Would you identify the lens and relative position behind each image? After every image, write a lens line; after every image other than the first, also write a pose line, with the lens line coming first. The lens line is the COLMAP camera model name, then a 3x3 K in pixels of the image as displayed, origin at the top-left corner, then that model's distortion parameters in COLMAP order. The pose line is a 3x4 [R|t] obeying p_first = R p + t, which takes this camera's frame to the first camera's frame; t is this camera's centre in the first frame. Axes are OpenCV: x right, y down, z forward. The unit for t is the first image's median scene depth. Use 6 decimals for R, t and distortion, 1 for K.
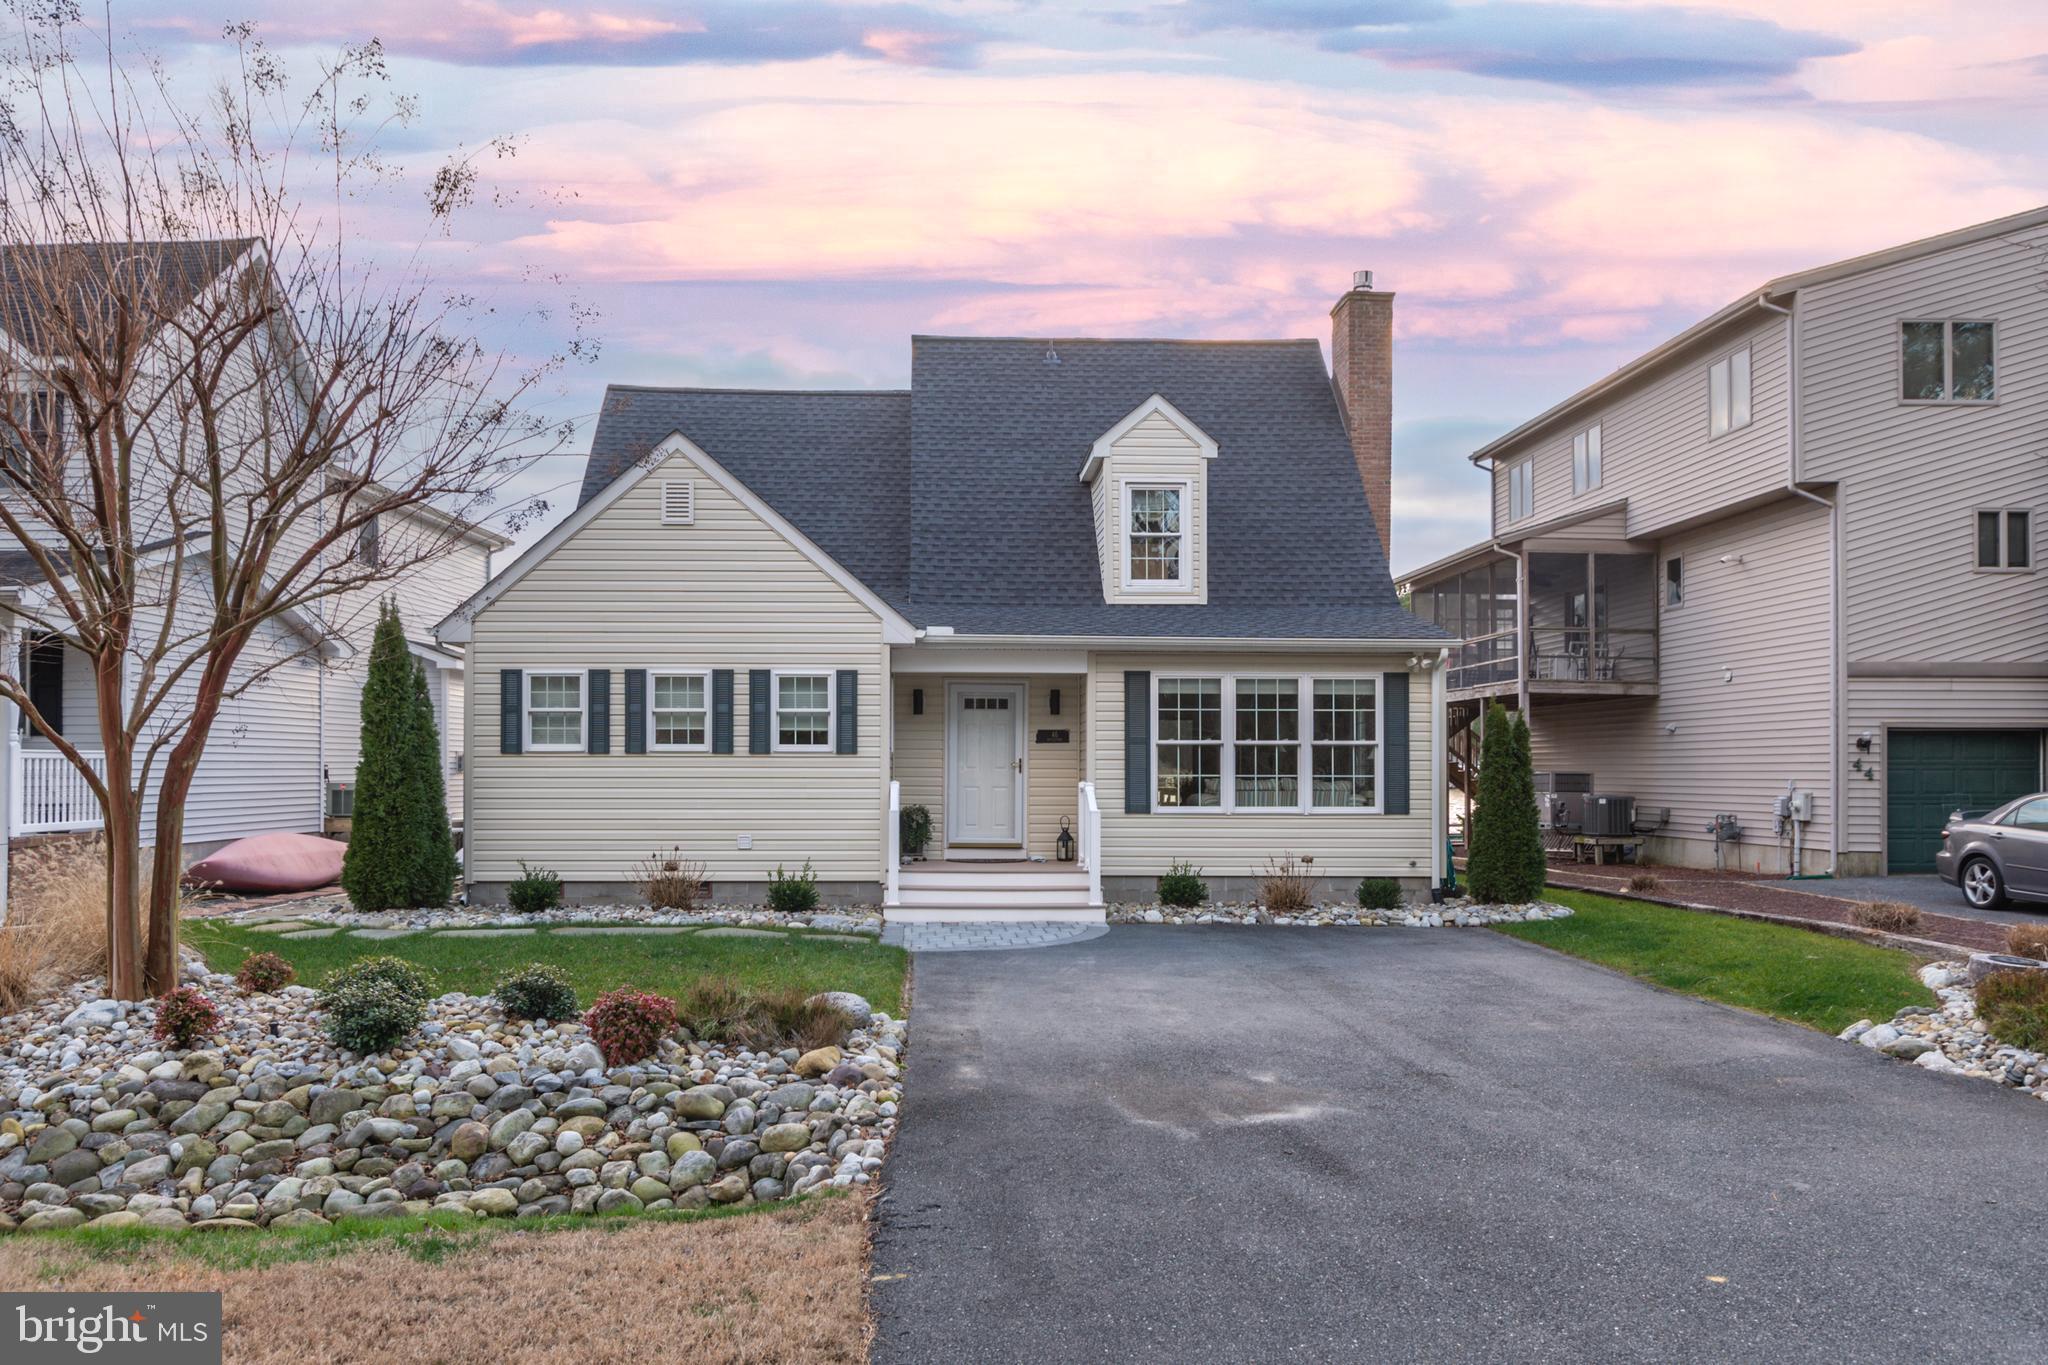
lens RADIAL K [[1473.9, 0, 1023.0], [0, 1473.9, 739.0], [0, 0, 1]] dist [-0.004384, 0.000684]
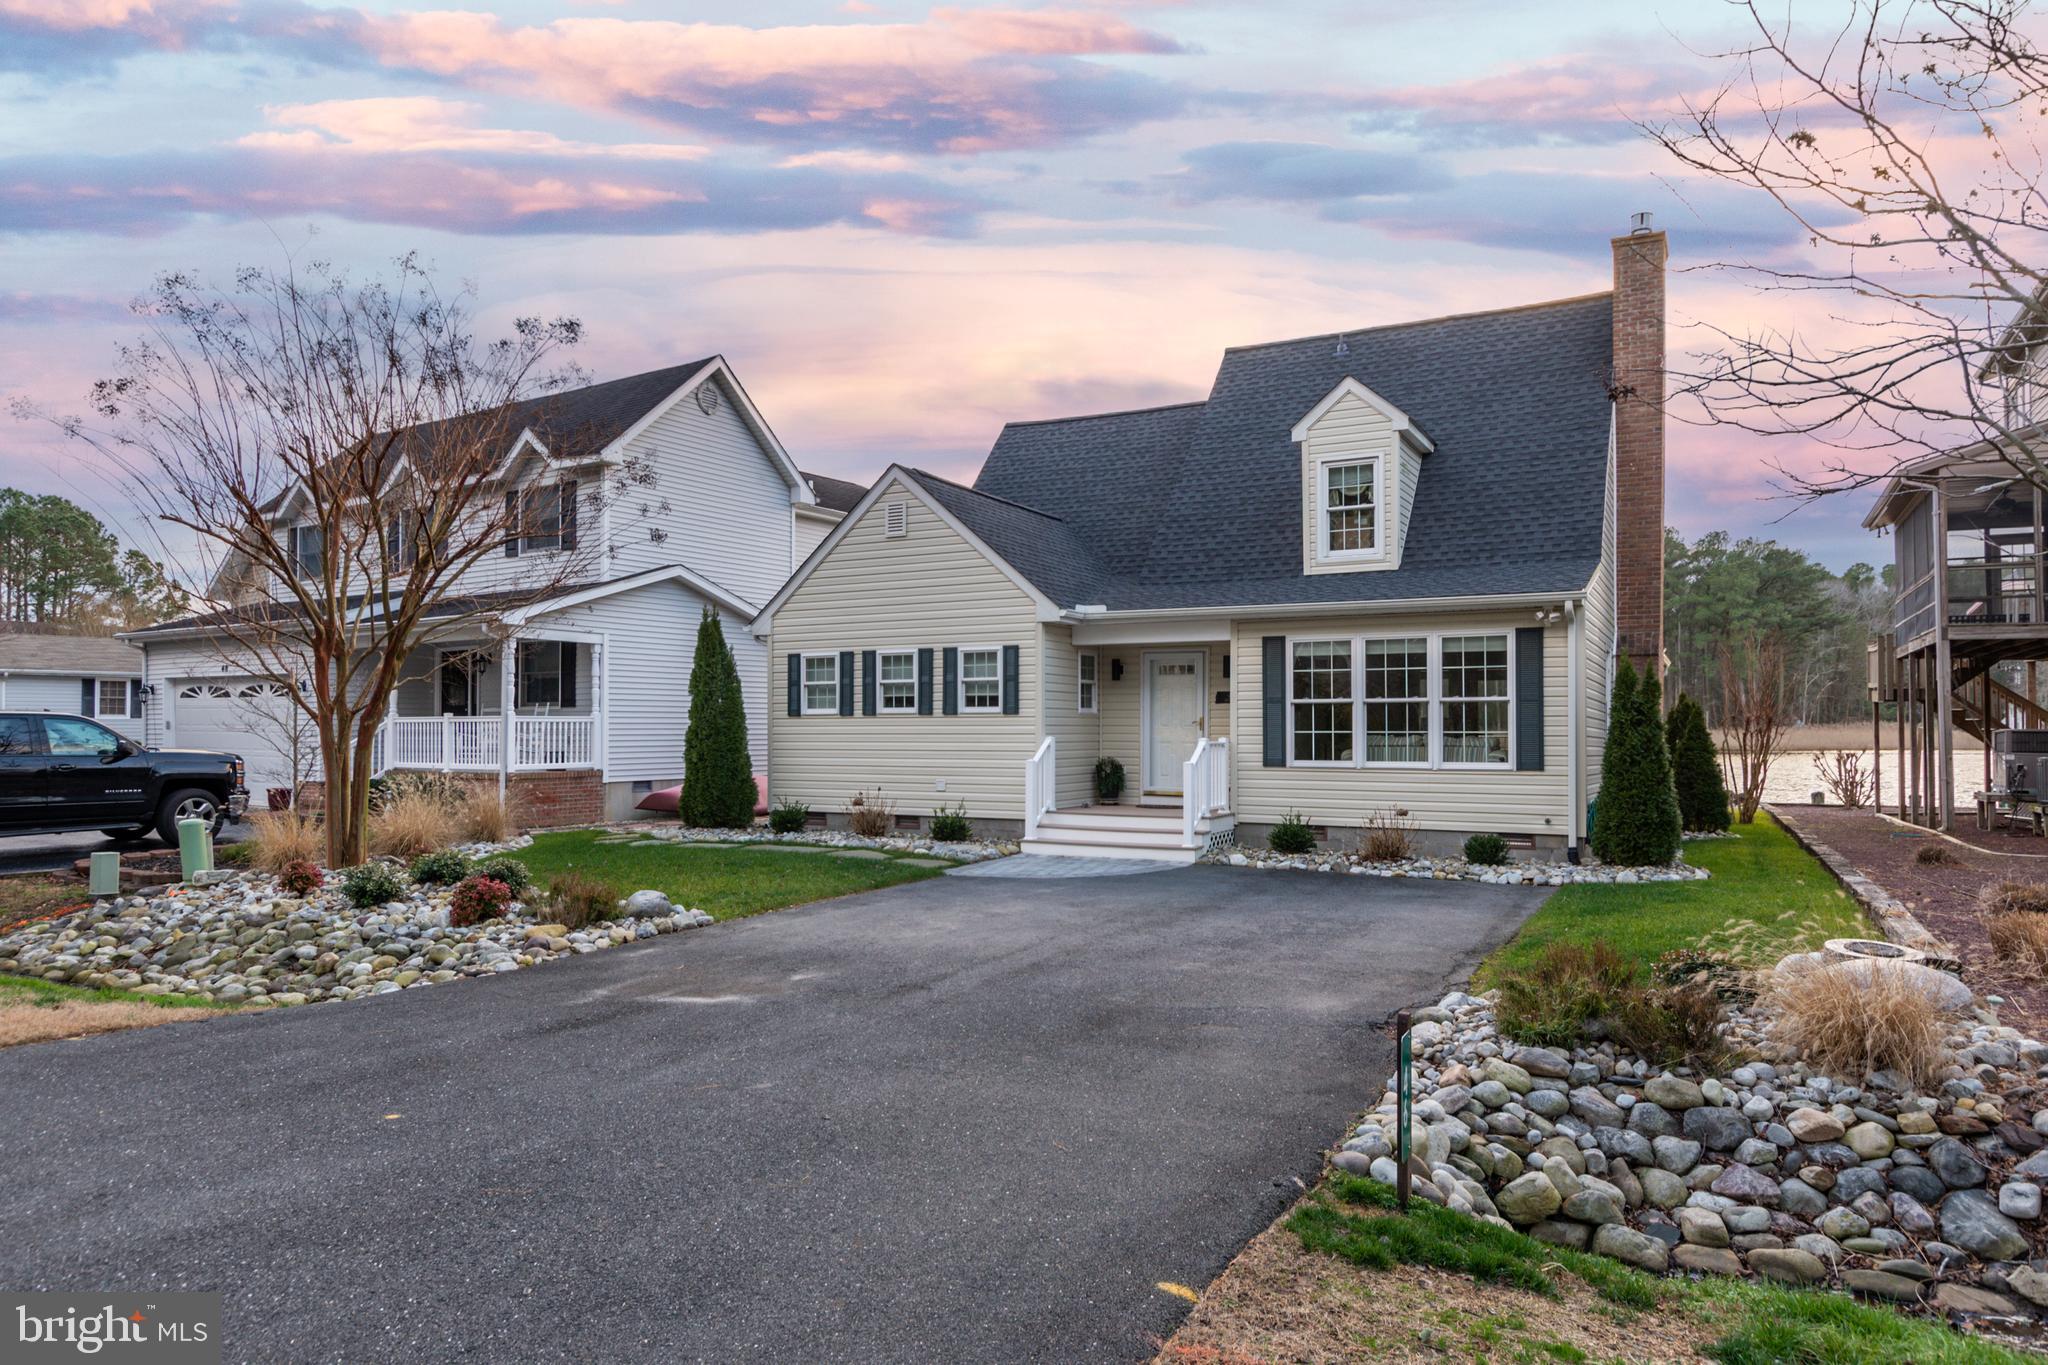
lens RADIAL K [[1272.2, 0, 1027.4], [0, 1272.2, 696.8], [0, 0, 1]] dist [-0.002635, 0.000088]
pose [[0.864908, -0.014693, -0.501716, 0.393653], [0.012778, 0.999892, -0.007254, 0.003279], [0.501768, -0.000137, 0.865002, 0.091242]]
